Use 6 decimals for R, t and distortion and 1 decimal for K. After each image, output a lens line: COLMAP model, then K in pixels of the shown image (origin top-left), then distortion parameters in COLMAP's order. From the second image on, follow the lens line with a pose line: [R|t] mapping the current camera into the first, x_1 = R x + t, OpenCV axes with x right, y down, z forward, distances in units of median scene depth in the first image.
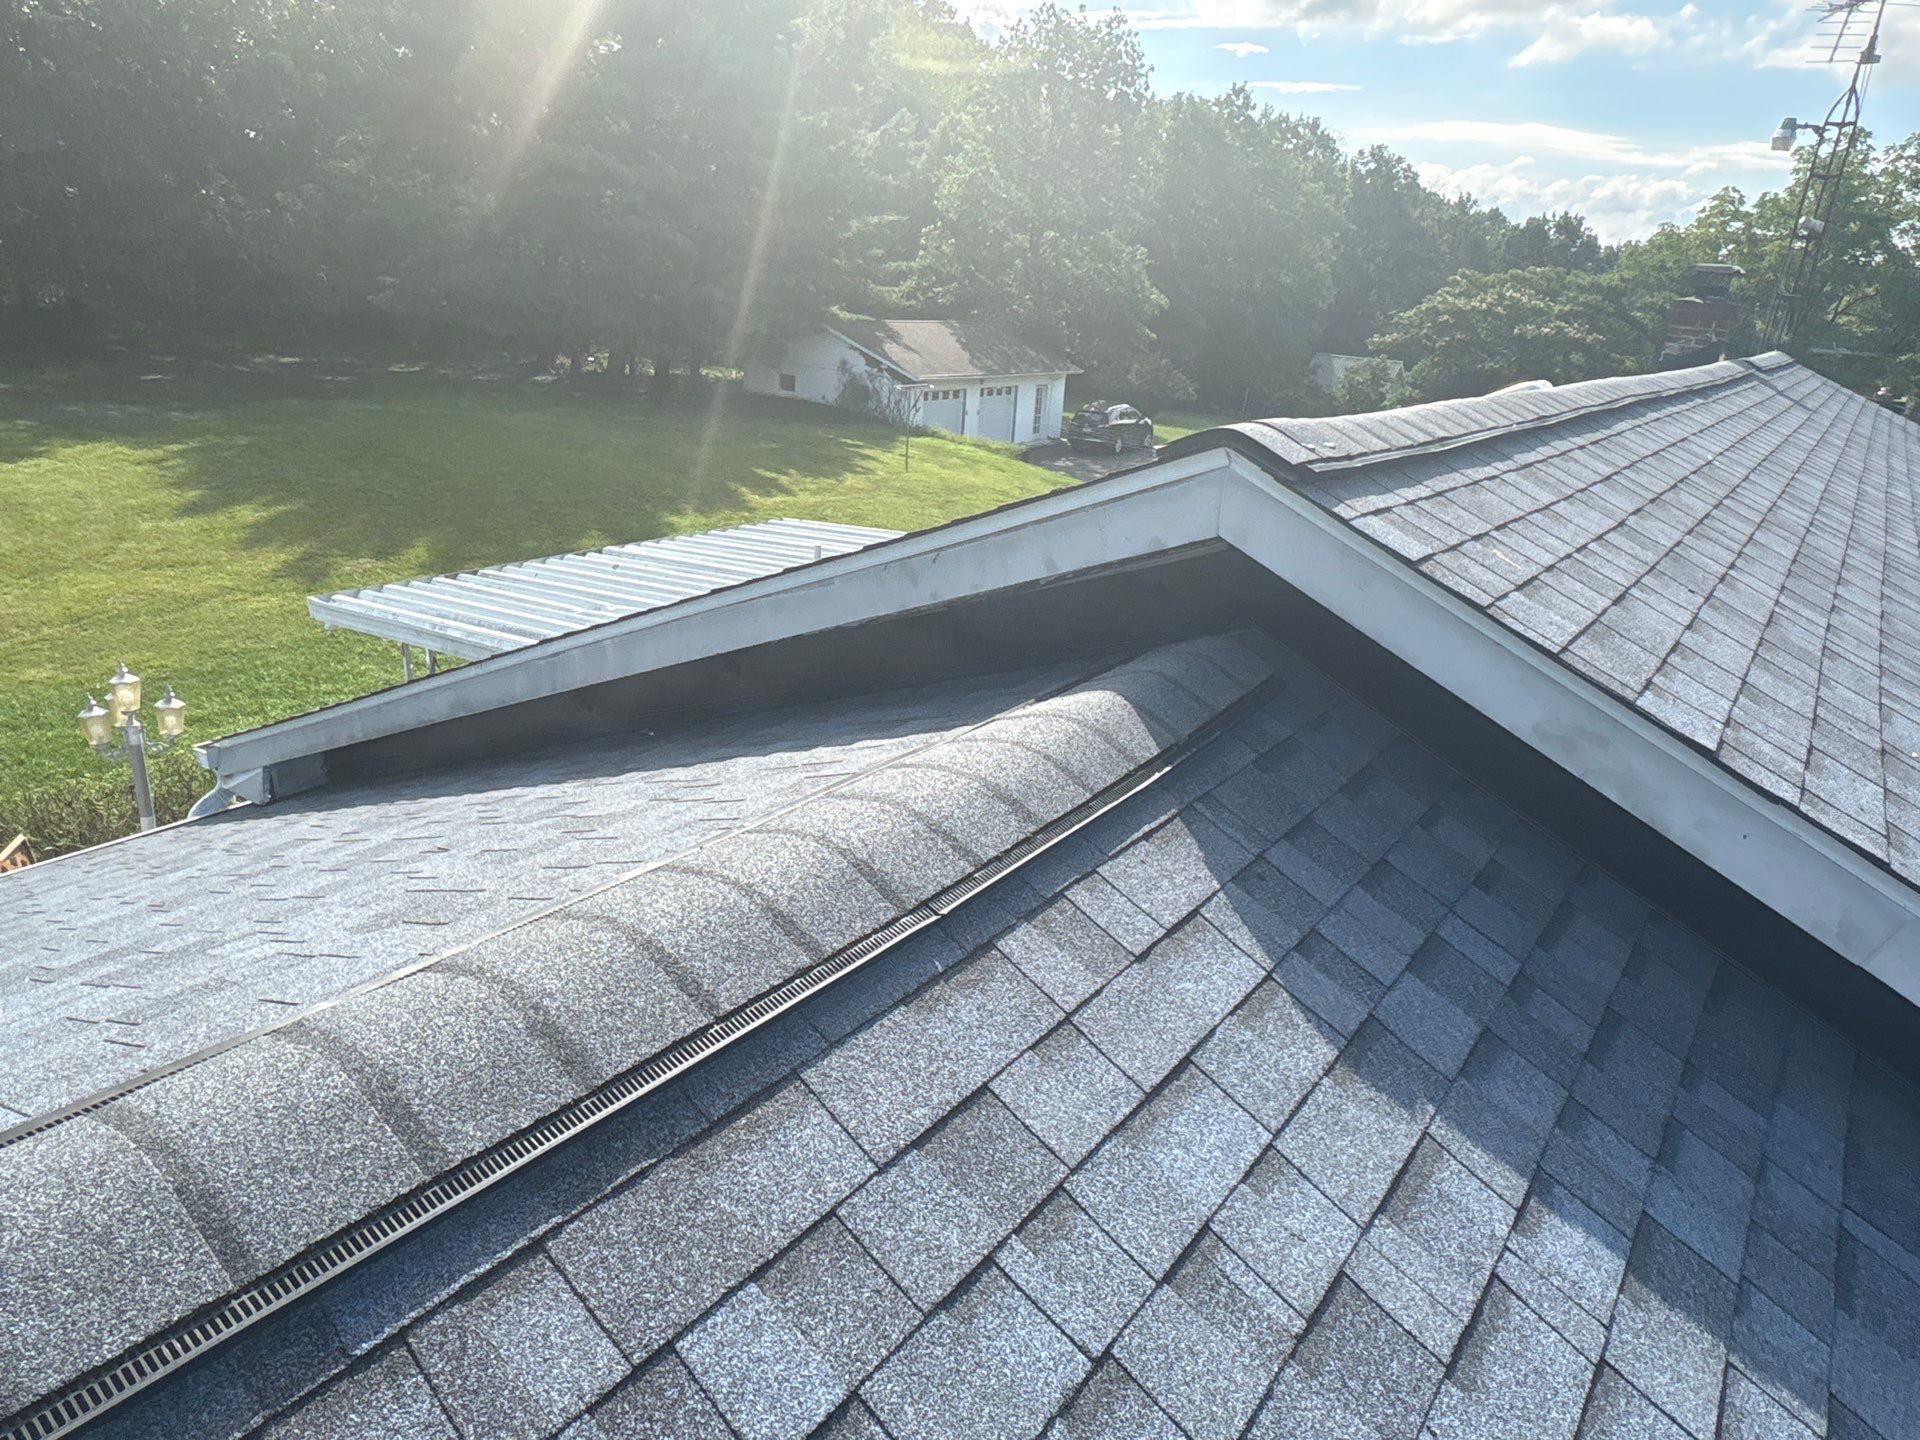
lens RADIAL K [[1226.5, 0, 960.0], [0, 1226.5, 720.0], [0, 0, 1]] dist [-0.000808, 0.004386]
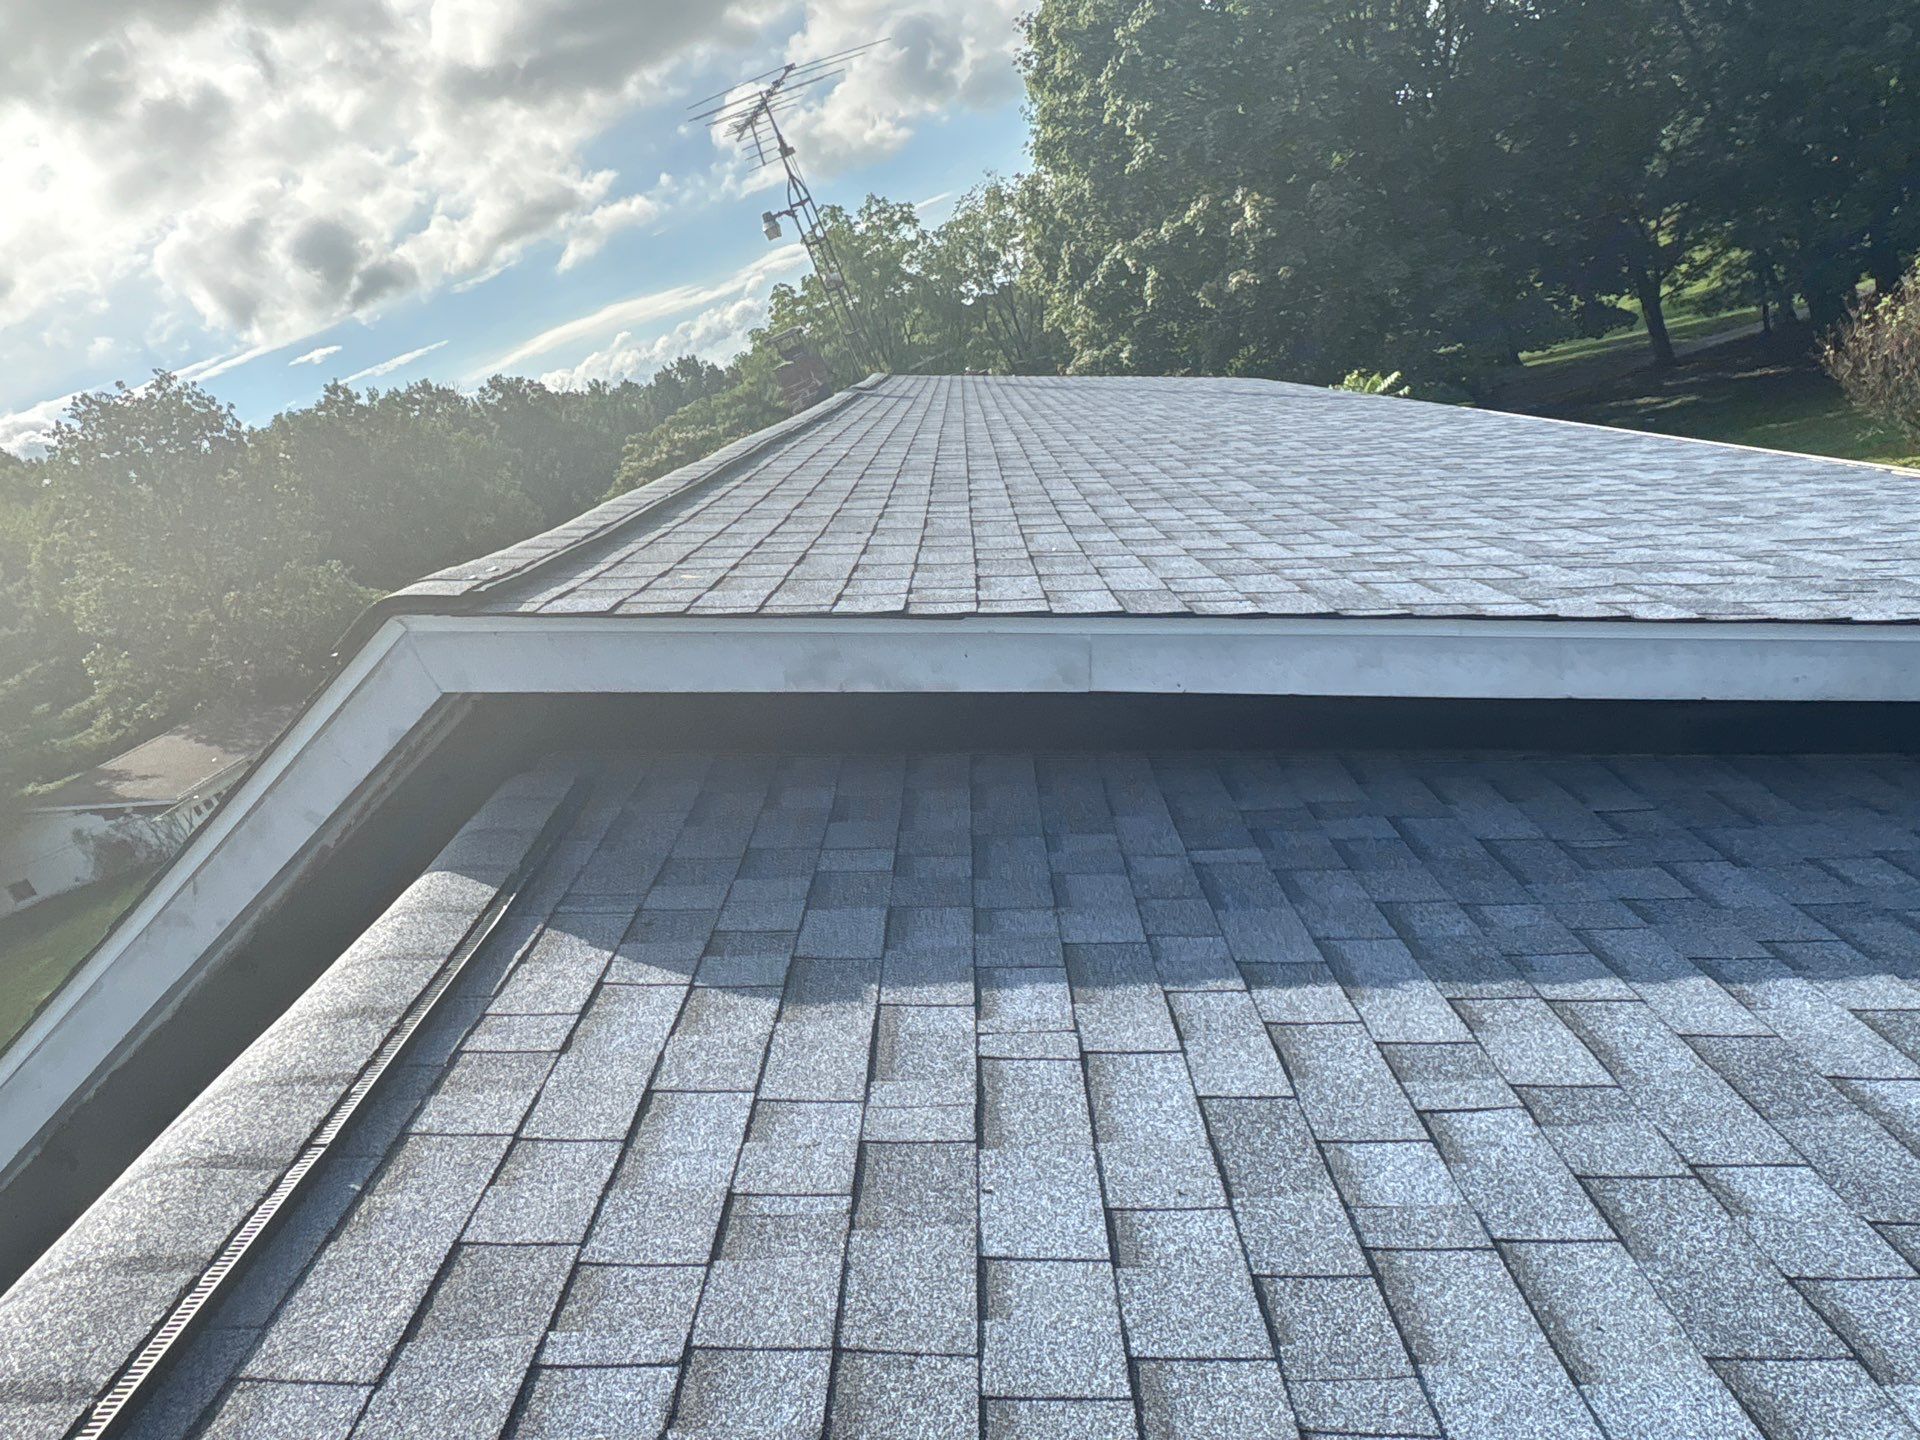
lens RADIAL K [[1227.1, 0, 960.0], [0, 1227.1, 720.0], [0, 0, 1]] dist [-0.005122, 0.002711]
pose [[0.717943, -0.530238, 0.451005, 0.064722], [0.593291, 0.804986, 0.001962, 0.152430], [-0.364093, 0.266168, 0.892519, -0.060036]]
